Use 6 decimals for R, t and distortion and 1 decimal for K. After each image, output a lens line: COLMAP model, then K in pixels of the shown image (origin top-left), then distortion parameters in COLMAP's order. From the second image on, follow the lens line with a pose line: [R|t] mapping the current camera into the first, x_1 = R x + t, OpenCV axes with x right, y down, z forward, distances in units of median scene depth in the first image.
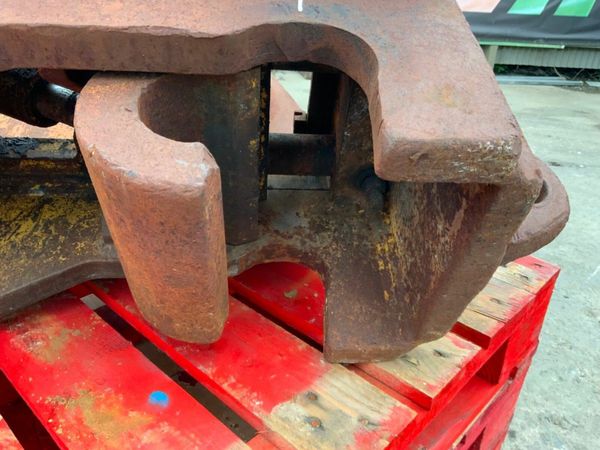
lens RADIAL K [[500.4, 0, 301.0], [0, 500.4, 228.3], [0, 0, 1]] dist [0.068704, -0.122606]
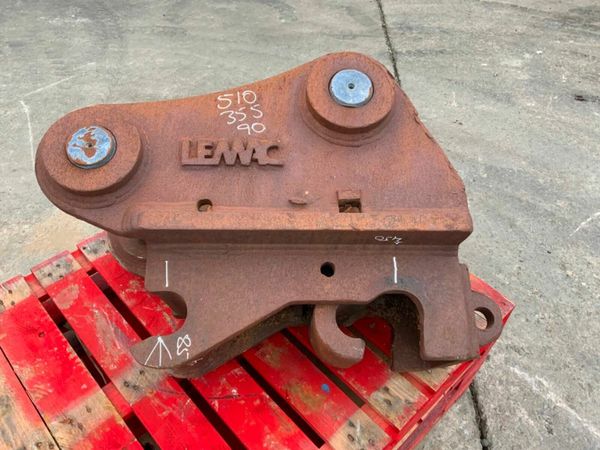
lens RADIAL K [[500.4, 0, 300.4], [0, 500.4, 223.9], [0, 0, 1]] dist [0.068704, -0.122606]
pose [[0.998051, 0.029467, -0.055004, -0.288303], [-0.010465, 0.948033, 0.317999, -1.227452], [0.061516, -0.316804, 0.946494, -1.118416]]
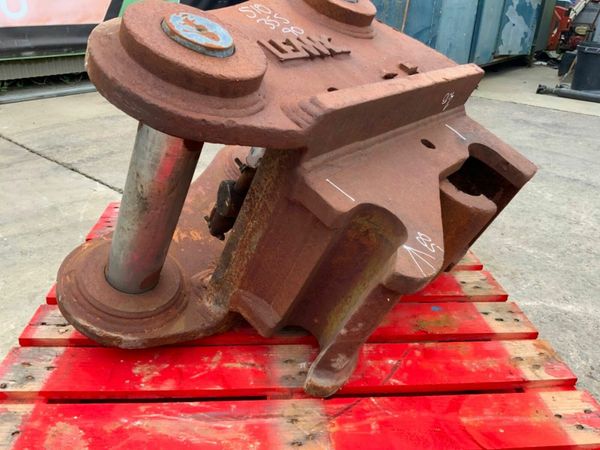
lens RADIAL K [[500.4, 0, 301.5], [0, 500.4, 222.4], [0, 0, 1]] dist [0.068704, -0.122606]
pose [[0.669795, -0.323094, 0.668569, -2.059487], [0.310590, 0.939730, 0.142976, -0.536110], [-0.674469, 0.111887, 0.729776, -0.285330]]
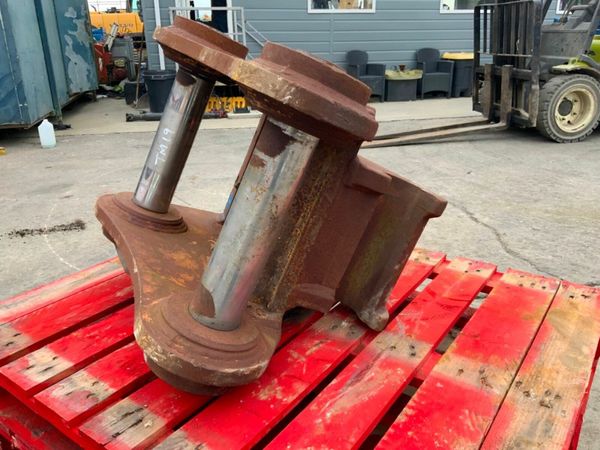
lens RADIAL K [[500.4, 0, 298.5], [0, 500.4, 221.4], [0, 0, 1]] dist [0.068704, -0.122606]
pose [[-0.137926, -0.376573, 0.916062, -2.878715], [0.442137, 0.804221, 0.397168, -1.152595], [-0.886279, 0.459805, 0.055574, 0.978817]]
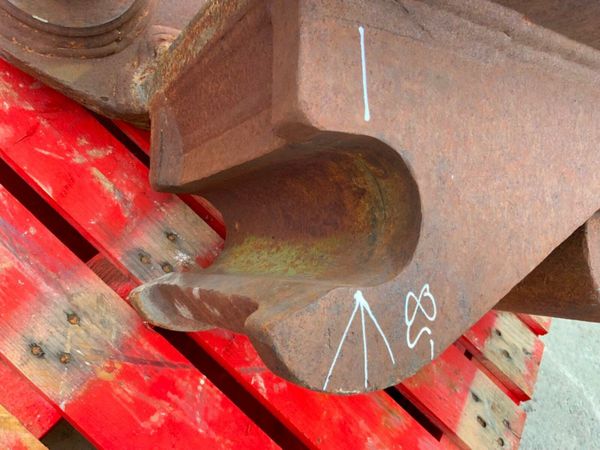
lens RADIAL K [[500.4, 0, 299.5], [0, 500.4, 225.4], [0, 0, 1]] dist [0.068704, -0.122606]
pose [[0.896196, 0.102889, 0.431562, -1.245724], [-0.327641, 0.809359, 0.487432, -0.496010], [-0.299137, -0.578232, 0.759055, 0.197996]]
